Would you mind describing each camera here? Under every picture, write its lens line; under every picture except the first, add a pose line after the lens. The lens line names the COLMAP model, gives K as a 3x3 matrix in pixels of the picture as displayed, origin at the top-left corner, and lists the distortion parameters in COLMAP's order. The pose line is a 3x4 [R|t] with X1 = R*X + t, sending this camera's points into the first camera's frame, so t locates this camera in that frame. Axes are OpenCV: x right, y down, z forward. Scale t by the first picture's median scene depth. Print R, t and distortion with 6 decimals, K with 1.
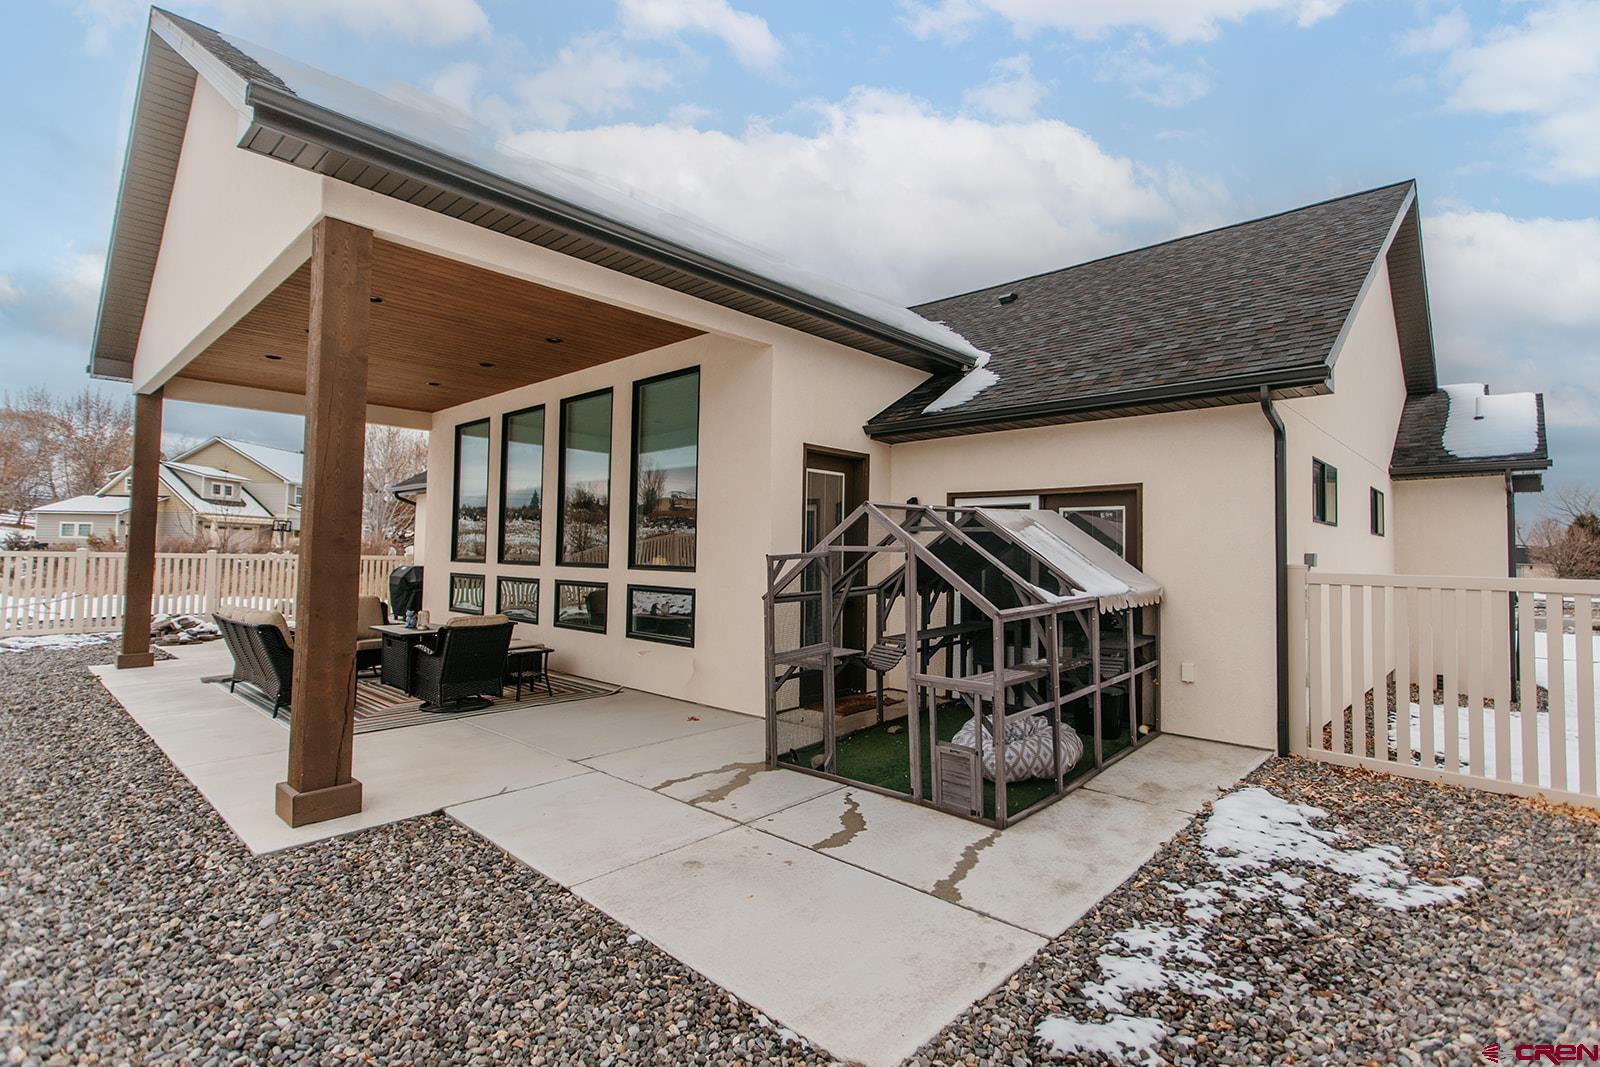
lens RADIAL K [[761.9, 0, 805.5], [0, 761.9, 524.4], [0, 0, 1]] dist [0.011243, 0.000938]
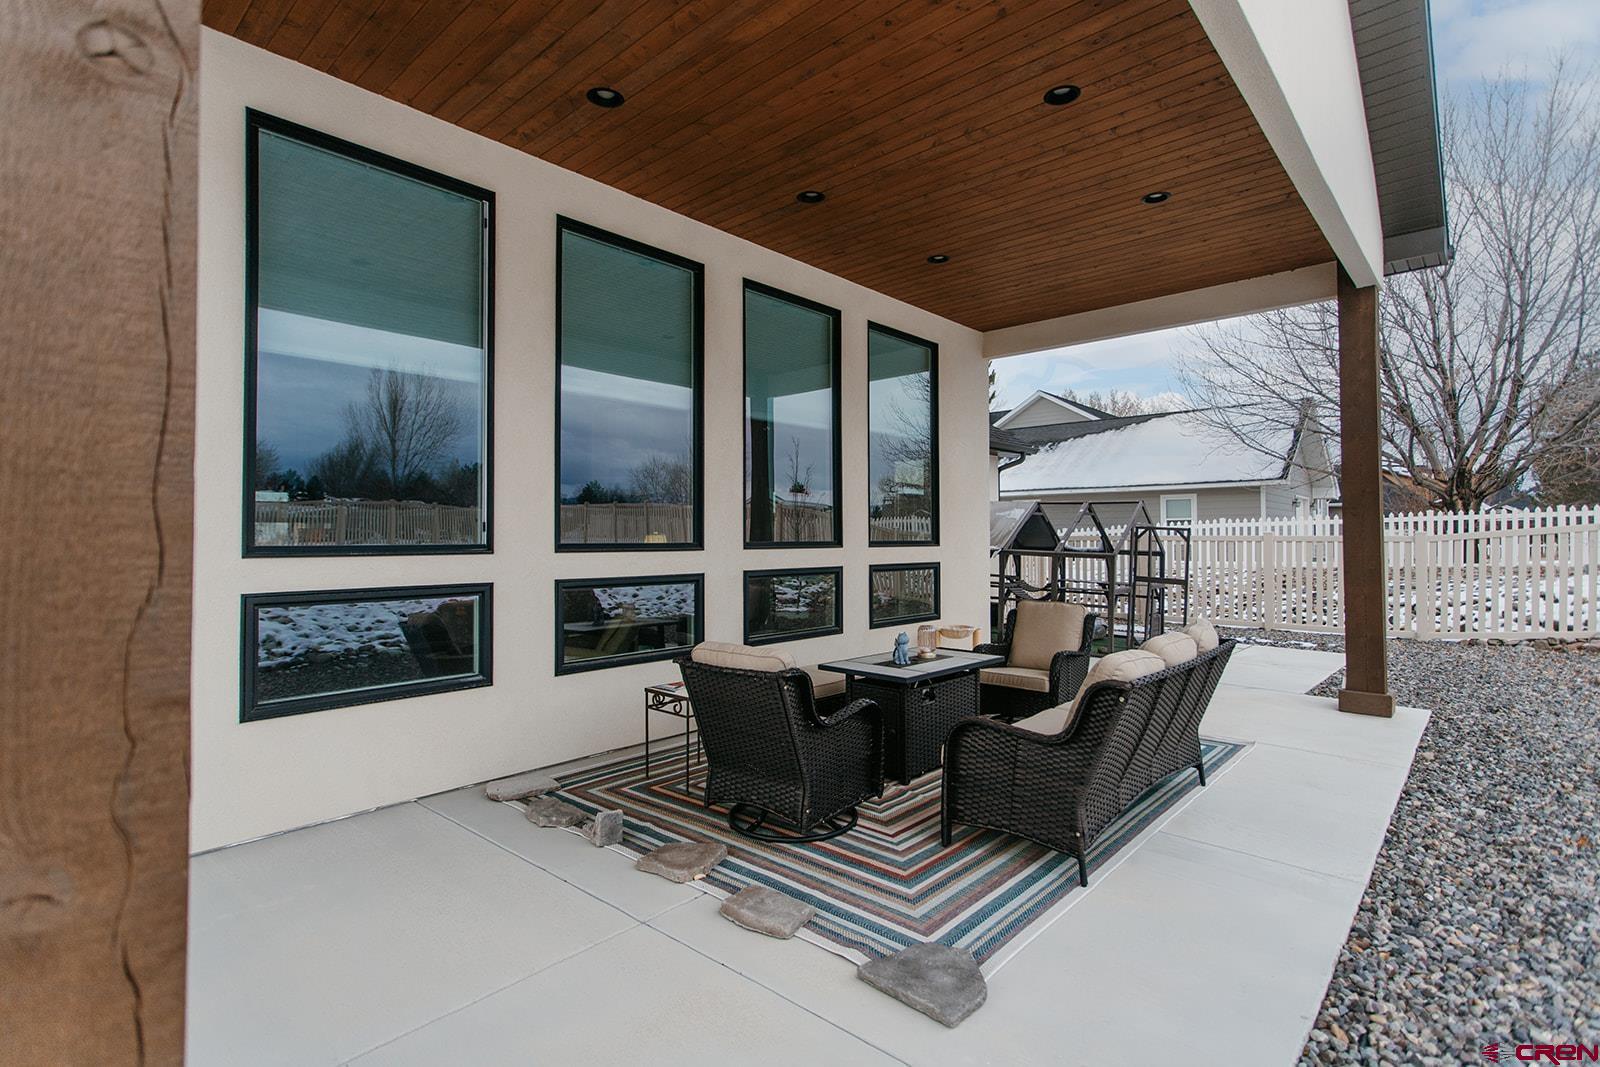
lens RADIAL K [[761.9, 0, 805.5], [0, 761.9, 524.4], [0, 0, 1]] dist [0.011243, 0.000938]
pose [[-0.015261, -0.000276, 0.999884, -0.910393], [-0.043732, 0.999043, -0.000392, 0.034734], [-0.998927, -0.043733, -0.015258, 0.949037]]
